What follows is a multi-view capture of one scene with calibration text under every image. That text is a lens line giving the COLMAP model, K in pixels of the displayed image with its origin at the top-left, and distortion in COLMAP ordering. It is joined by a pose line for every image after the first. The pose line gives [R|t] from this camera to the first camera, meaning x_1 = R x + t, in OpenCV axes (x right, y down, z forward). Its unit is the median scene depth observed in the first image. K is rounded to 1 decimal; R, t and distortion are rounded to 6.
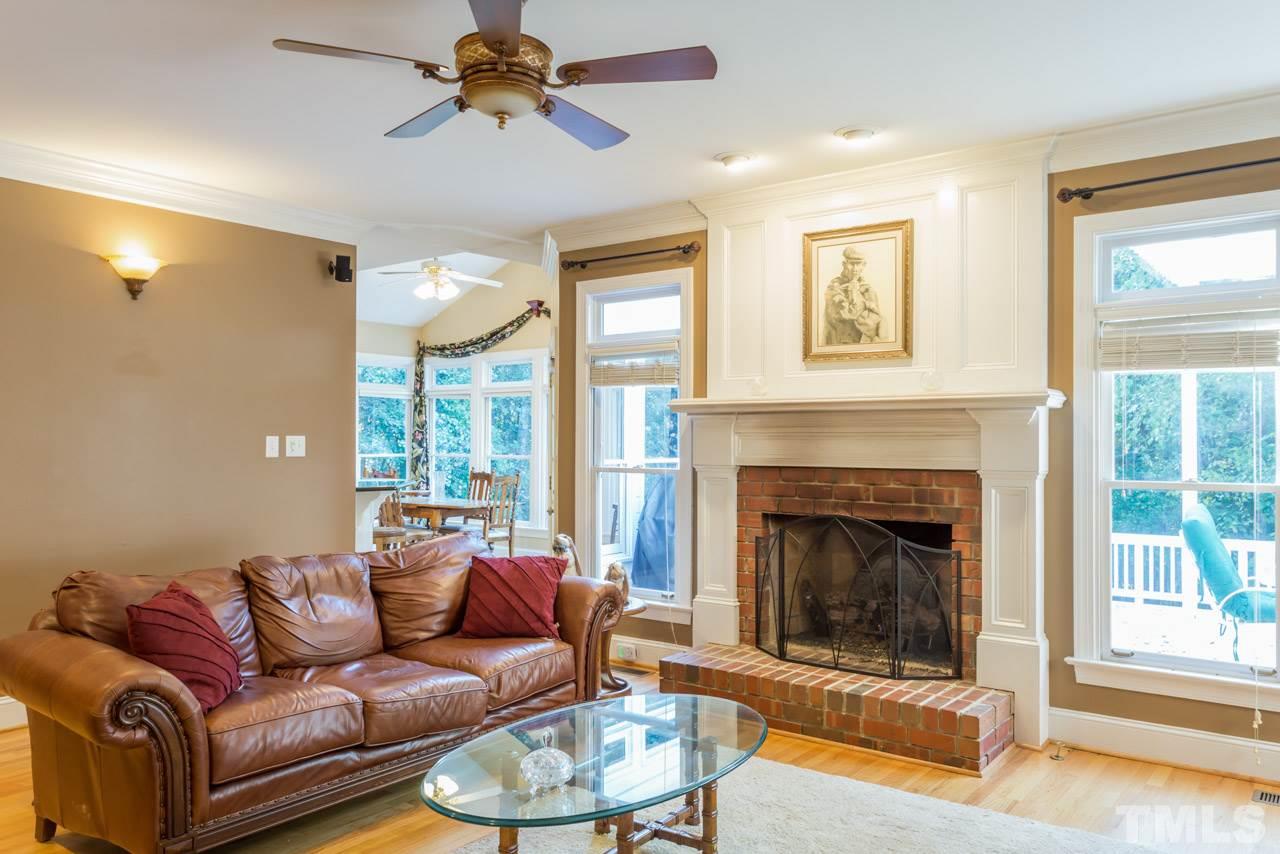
lens RADIAL K [[949.3, 0, 640.0], [0, 949.3, 427.0], [0, 0, 1]] dist [0.001883, 0.004260]
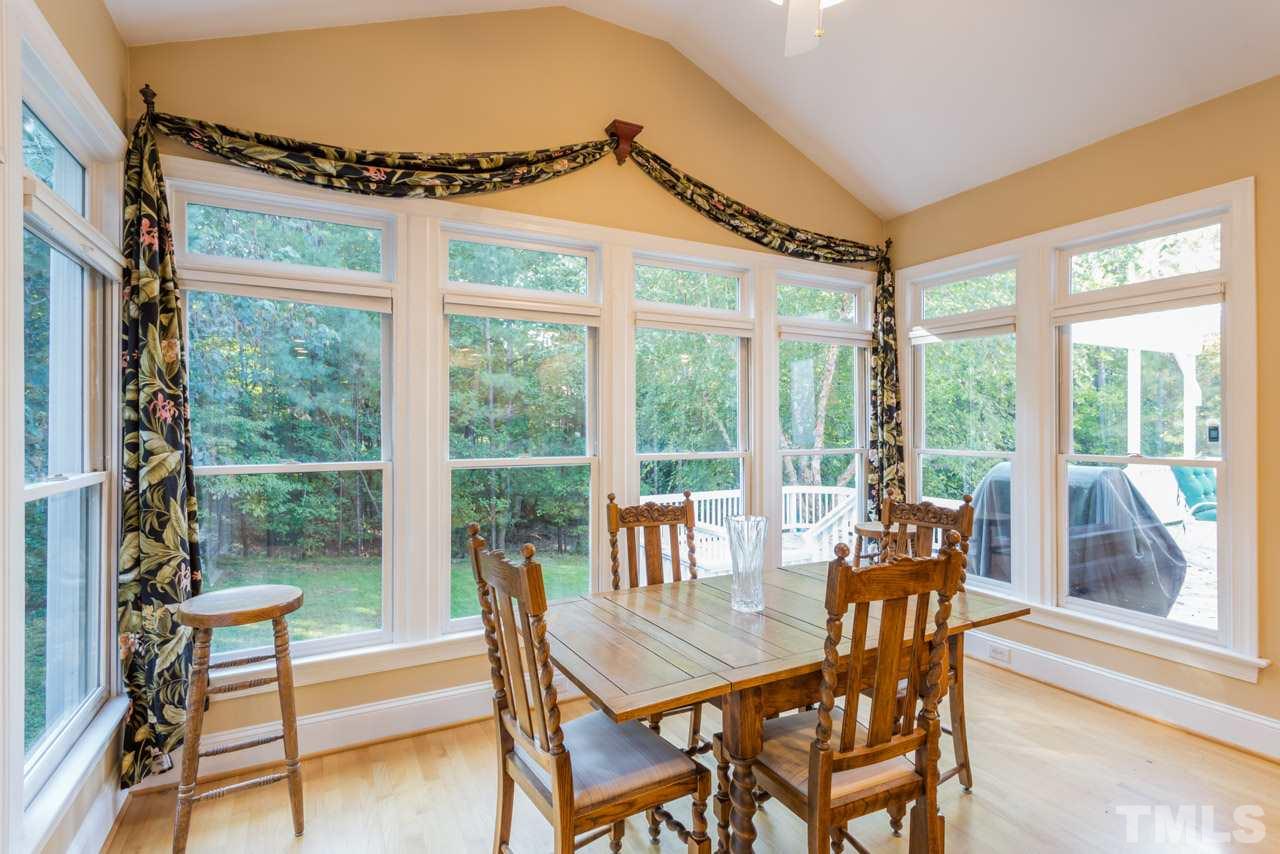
lens RADIAL K [[629.1, 0, 637.8], [0, 629.1, 408.1], [0, 0, 1]] dist [-0.000286, 0.000054]
pose [[0.409561, 0.017812, 0.912109, -0.369330], [-0.008548, 0.999840, -0.015687, 0.011245], [-0.912243, -0.001372, 0.409648, 0.821735]]
